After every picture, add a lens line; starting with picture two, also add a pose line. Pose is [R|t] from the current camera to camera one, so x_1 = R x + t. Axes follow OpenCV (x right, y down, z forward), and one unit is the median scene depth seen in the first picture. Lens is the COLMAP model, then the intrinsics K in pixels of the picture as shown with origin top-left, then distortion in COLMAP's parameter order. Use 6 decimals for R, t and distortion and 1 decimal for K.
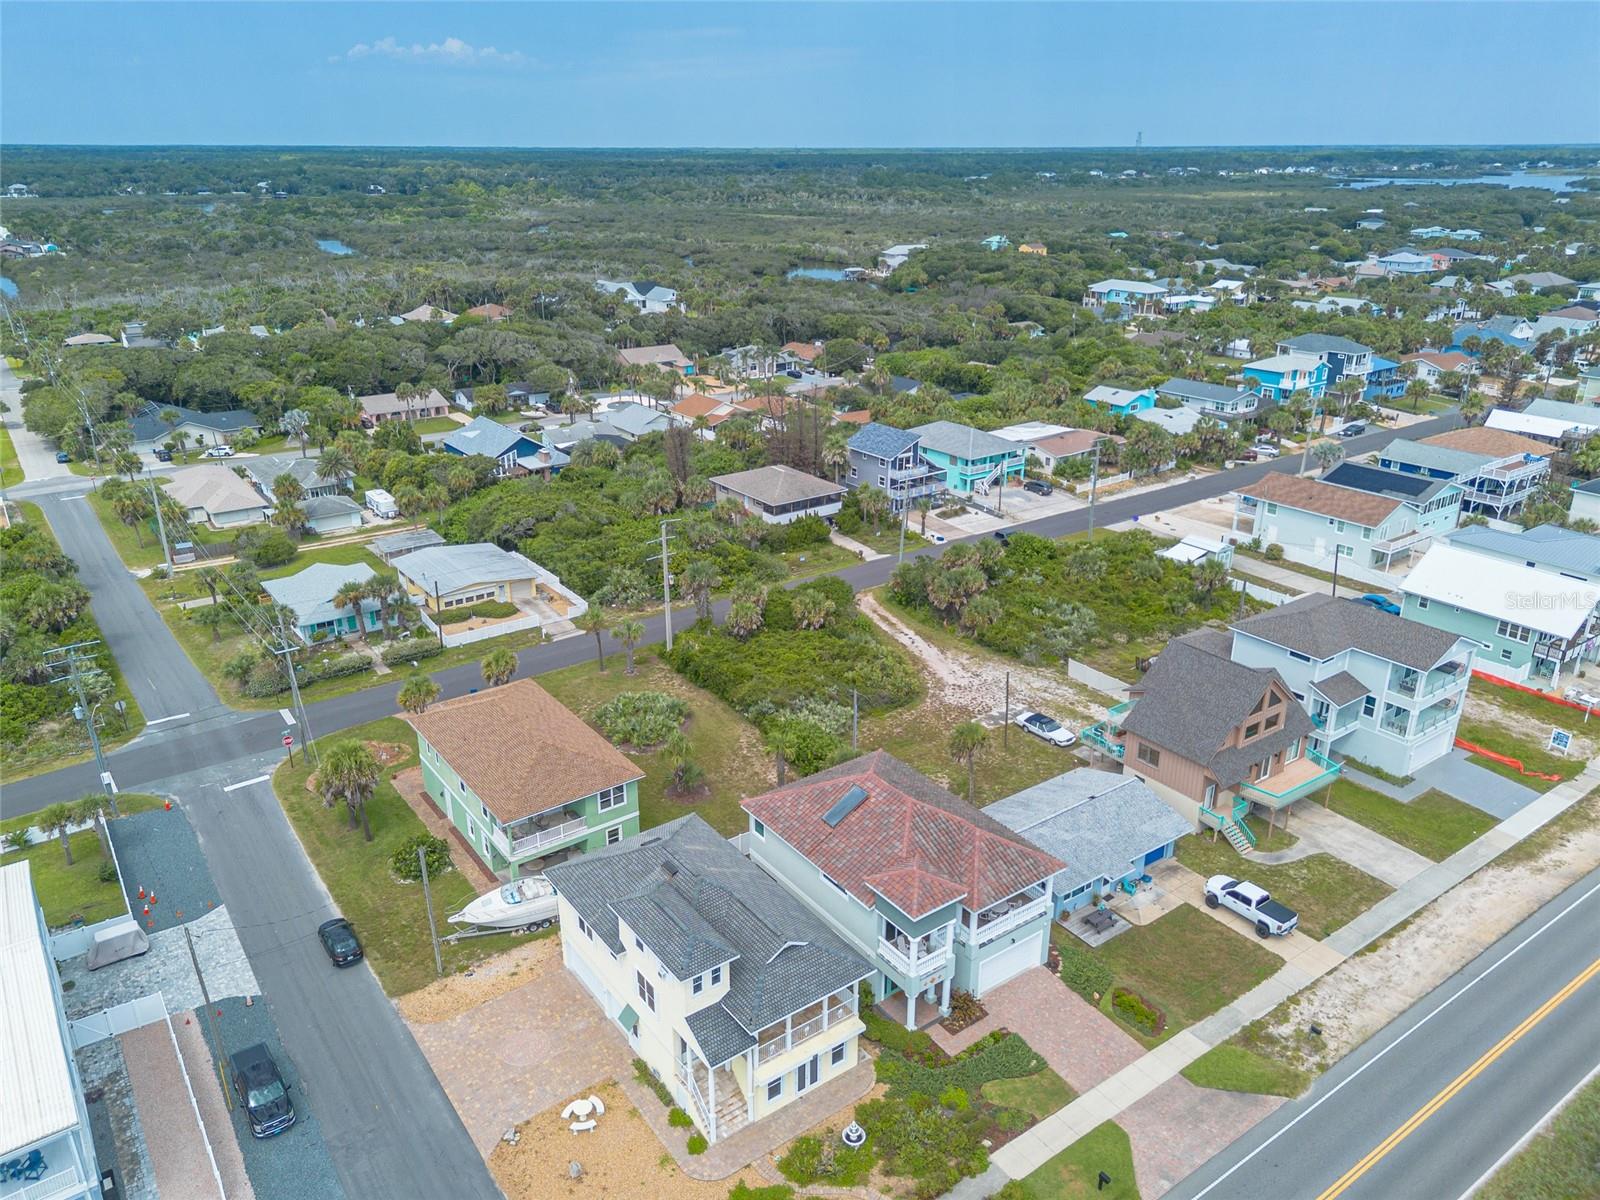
lens RADIAL K [[1126.8, 0, 797.1], [0, 1126.8, 623.9], [0, 0, 1]] dist [0.079522, -0.079940]
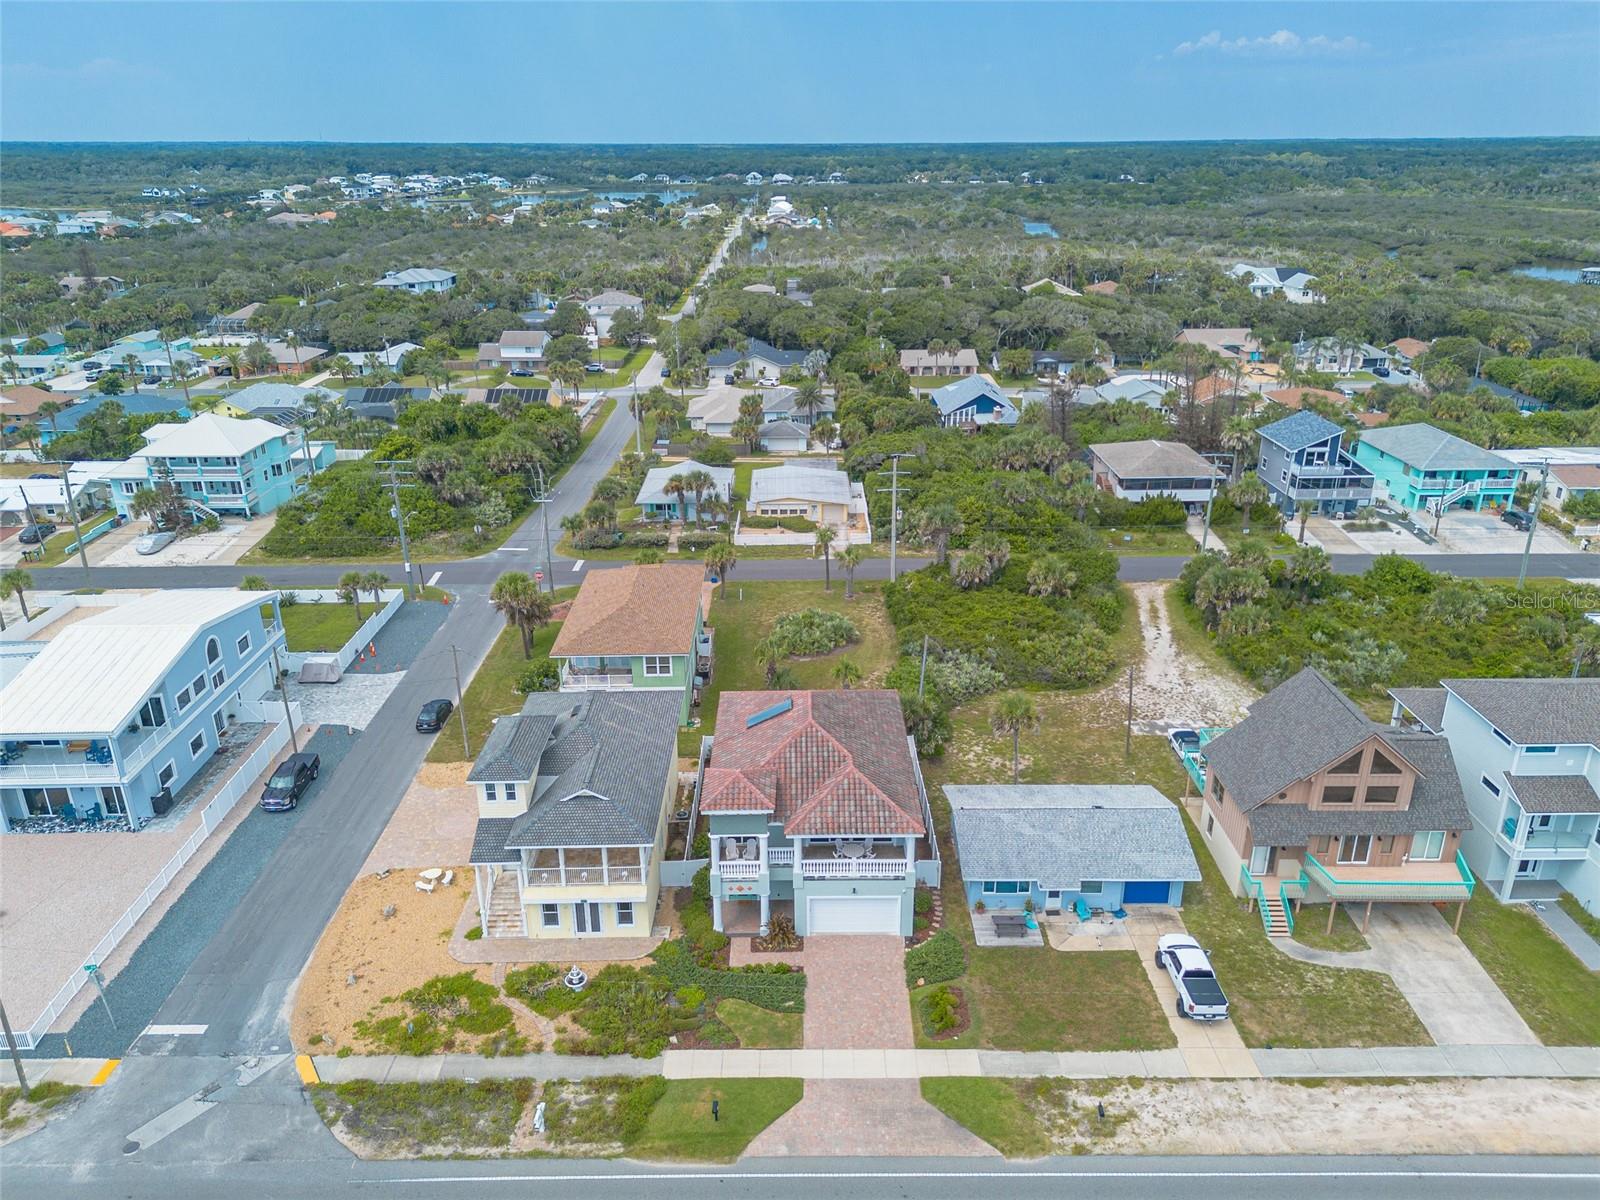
lens RADIAL K [[1143.0, 0, 813.3], [0, 1143.0, 597.6], [0, 0, 1]] dist [0.077704, -0.077865]
pose [[0.818593, 0.208570, -0.535167, 0.390755], [-0.219171, 0.974666, 0.044612, 0.004761], [0.530914, 0.080774, 0.843567, 0.100778]]
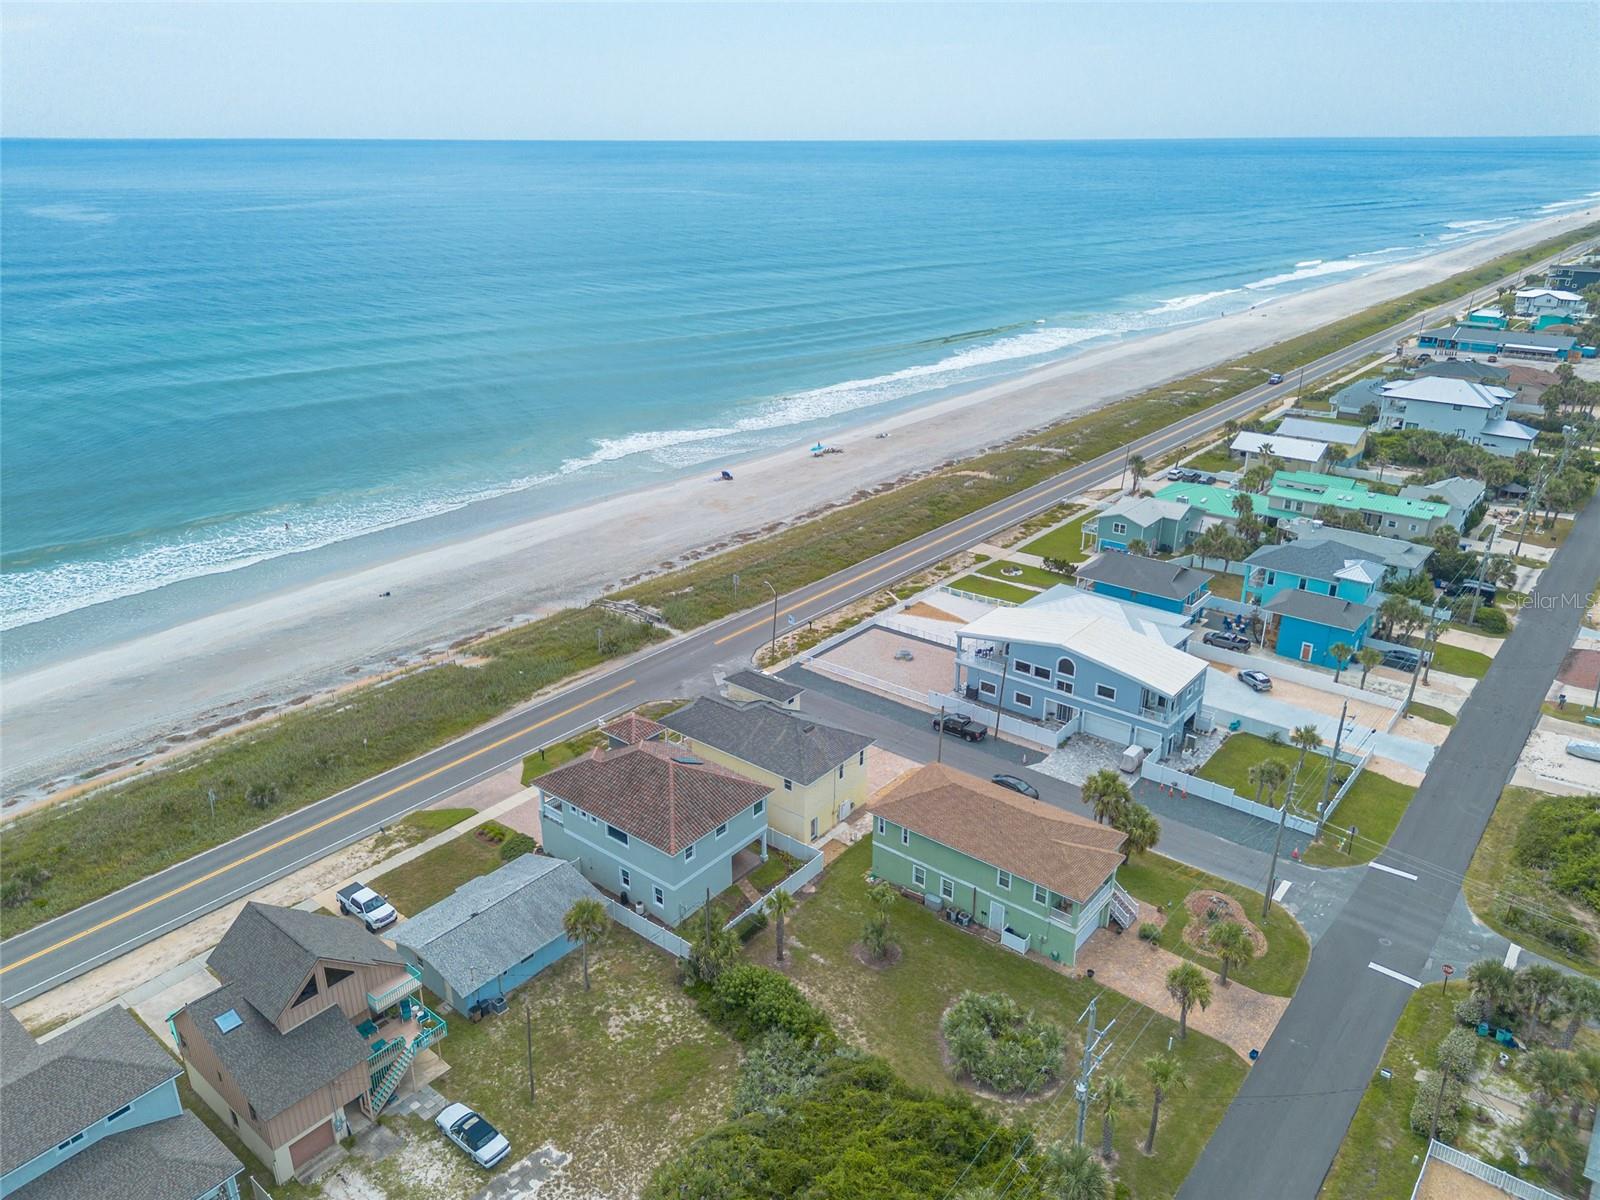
lens RADIAL K [[1131.9, 0, 798.1], [0, 1131.9, 600.2], [0, 0, 1]] dist [0.089513, -0.093054]
pose [[-0.965890, 0.097716, -0.239807, 0.147472], [-0.099787, 0.714097, 0.692899, -0.622524], [0.238952, 0.693194, -0.679988, 1.202635]]
